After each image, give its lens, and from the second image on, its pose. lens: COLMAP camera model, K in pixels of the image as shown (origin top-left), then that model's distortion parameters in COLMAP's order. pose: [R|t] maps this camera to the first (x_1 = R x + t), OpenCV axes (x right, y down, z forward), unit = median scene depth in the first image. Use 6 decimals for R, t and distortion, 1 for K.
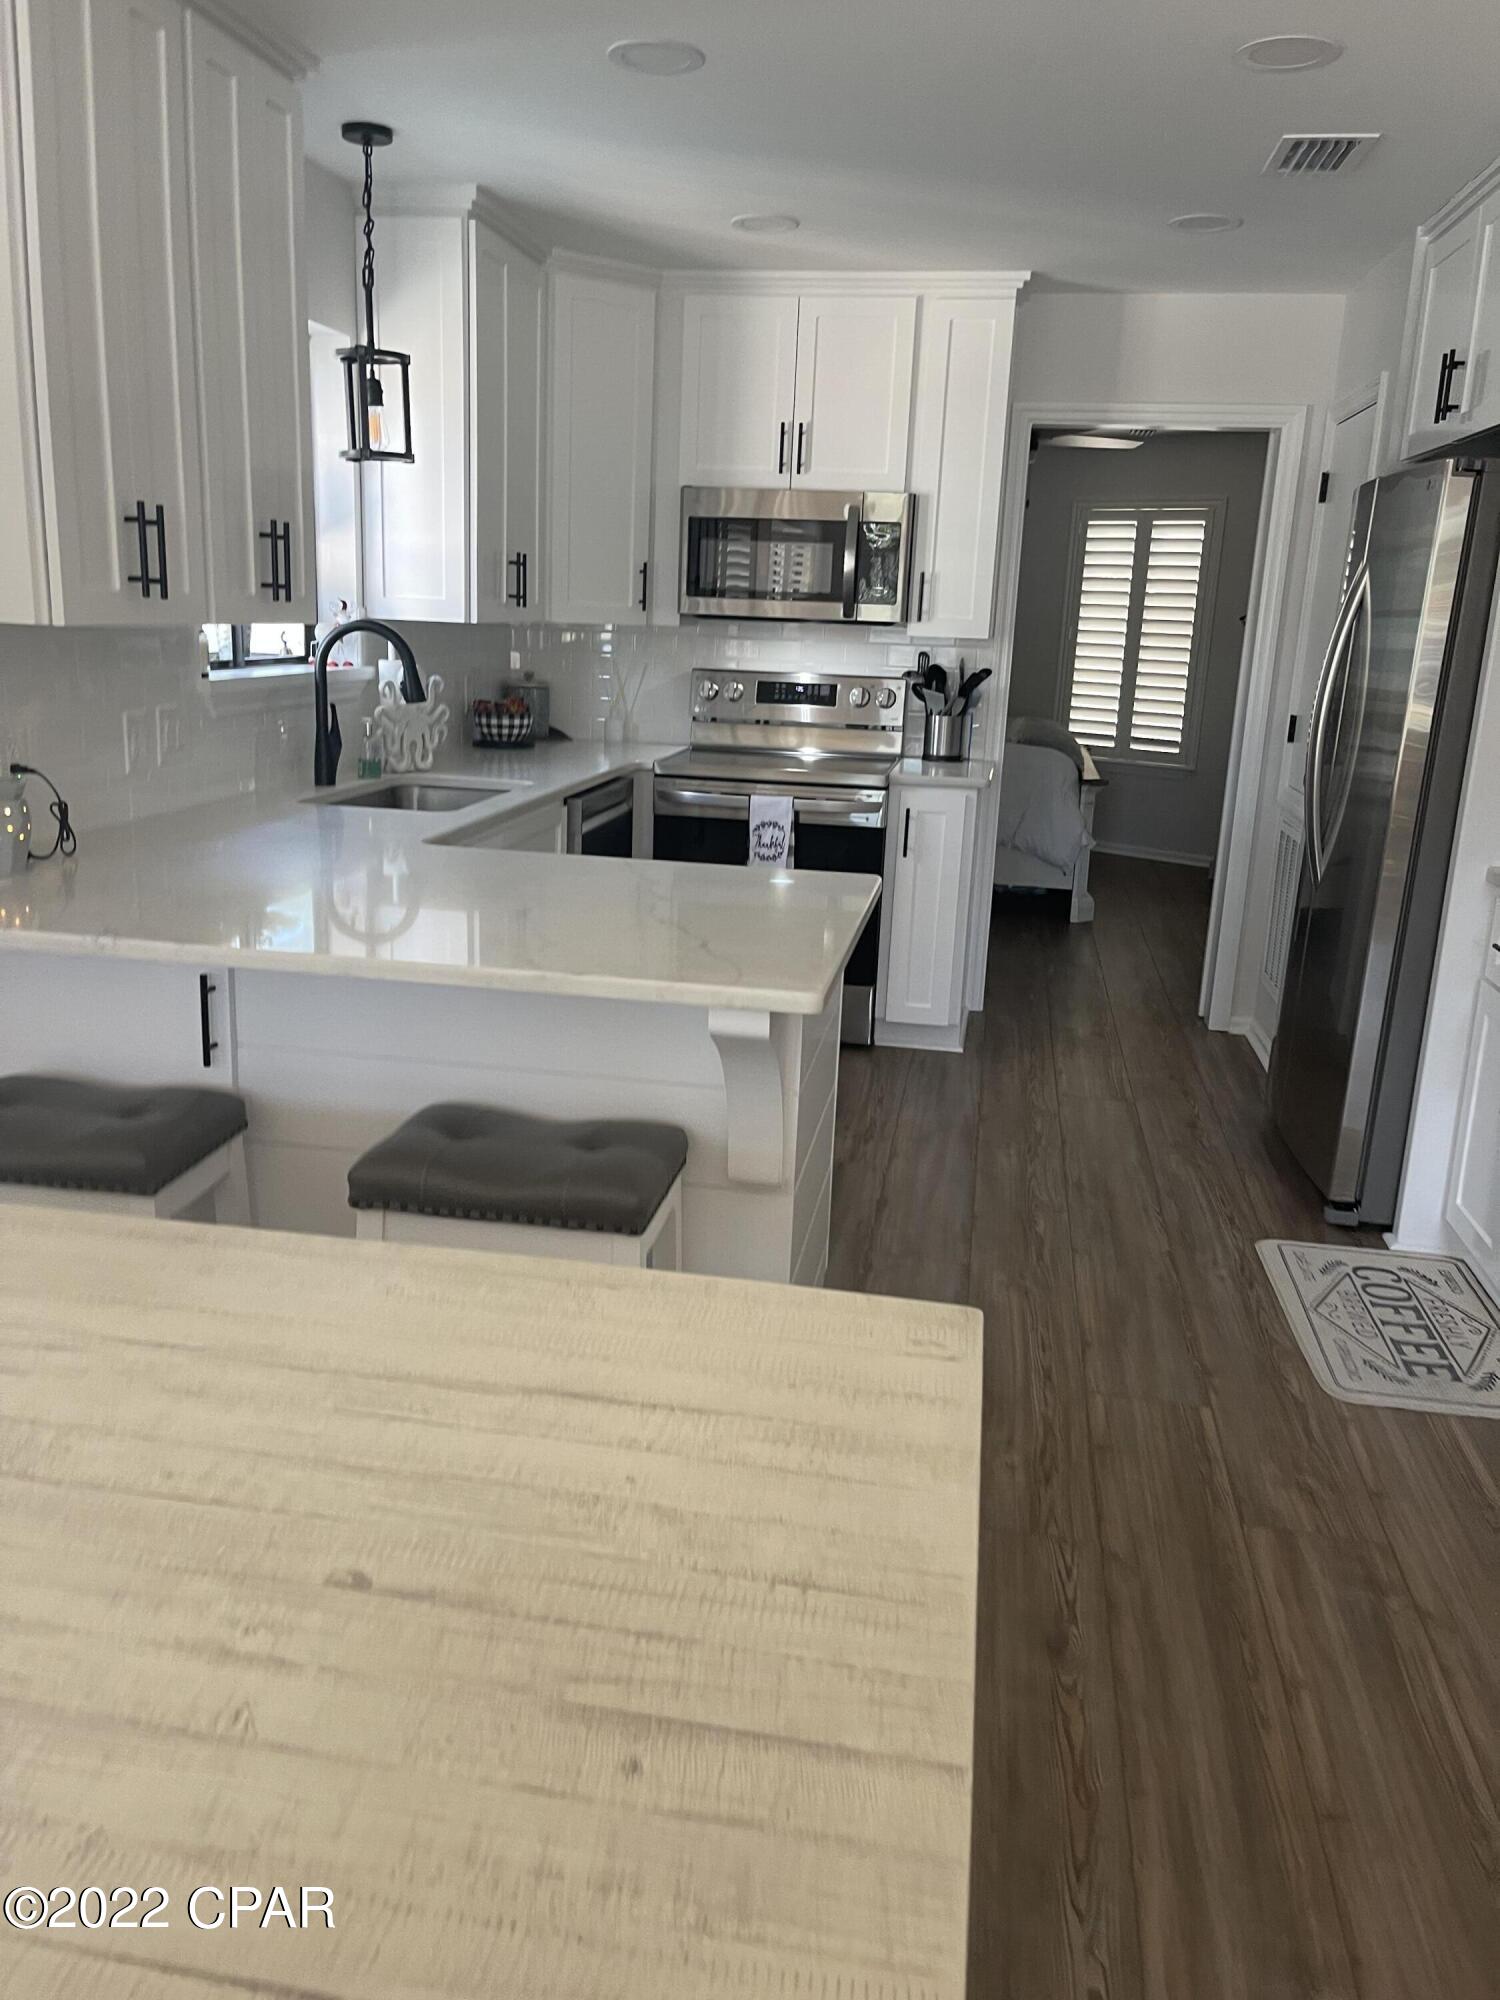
lens RADIAL K [[1499.4, 0, 739.3], [0, 1499.4, 989.9], [0, 0, 1]] dist [0.066955, -0.081352]
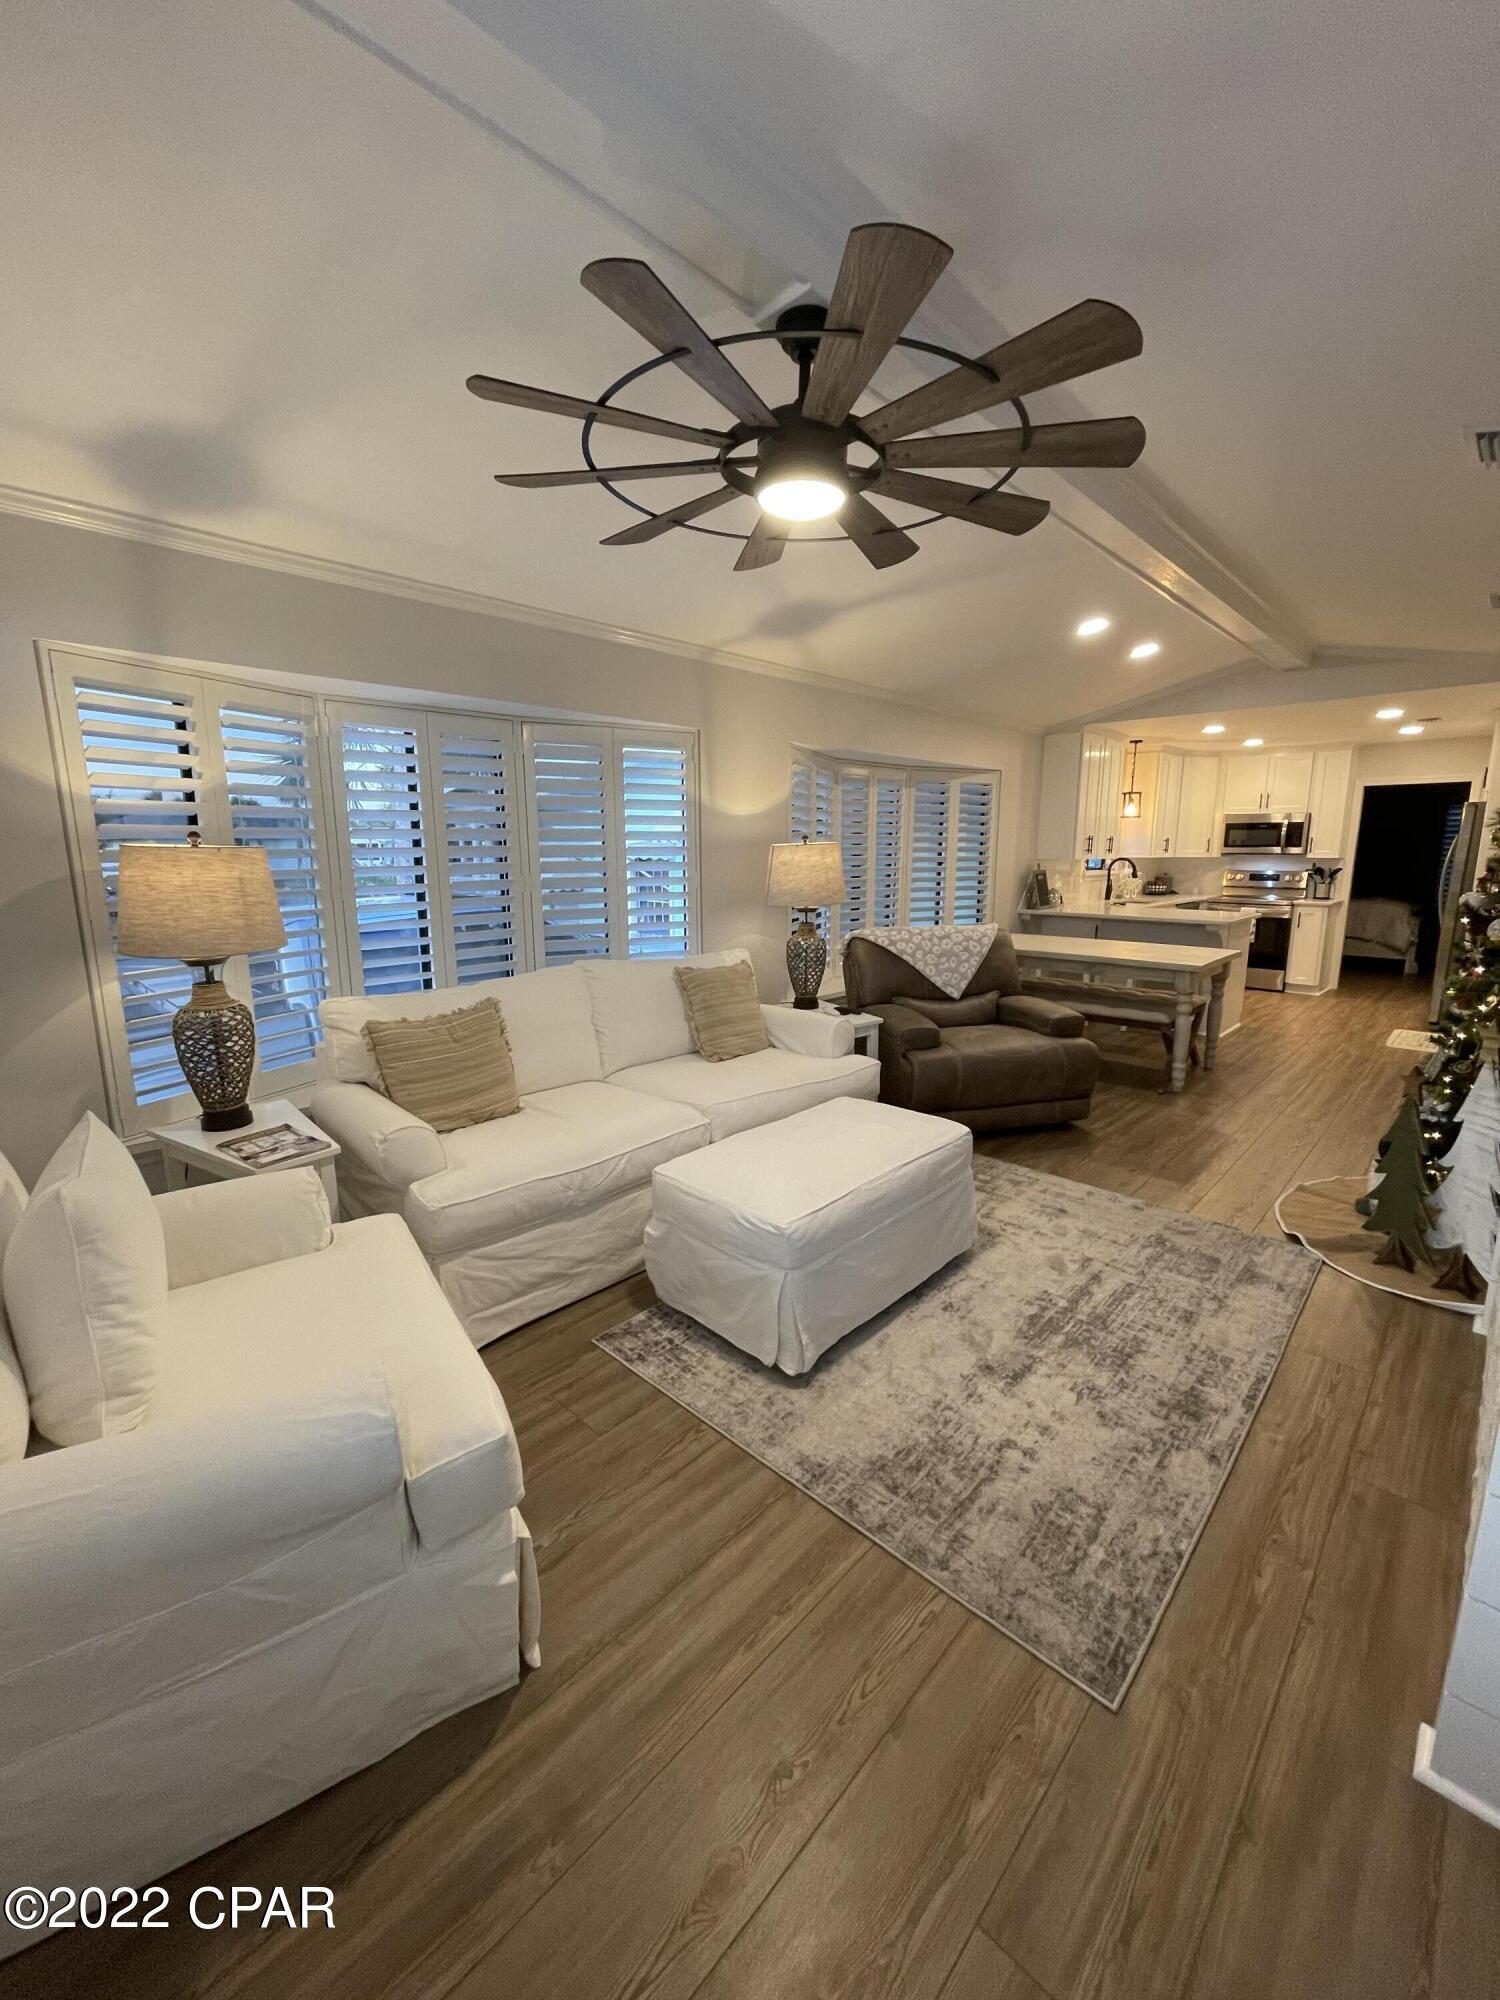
lens RADIAL K [[808.2, 0, 760.0], [0, 808.2, 991.4], [0, 0, 1]] dist [0.010852, -0.000263]
pose [[0.834653, 0.061694, -0.547310, 0.143465], [-0.108247, 0.992701, -0.053178, 0.326616], [0.540034, 0.103629, 0.835239, -1.280587]]
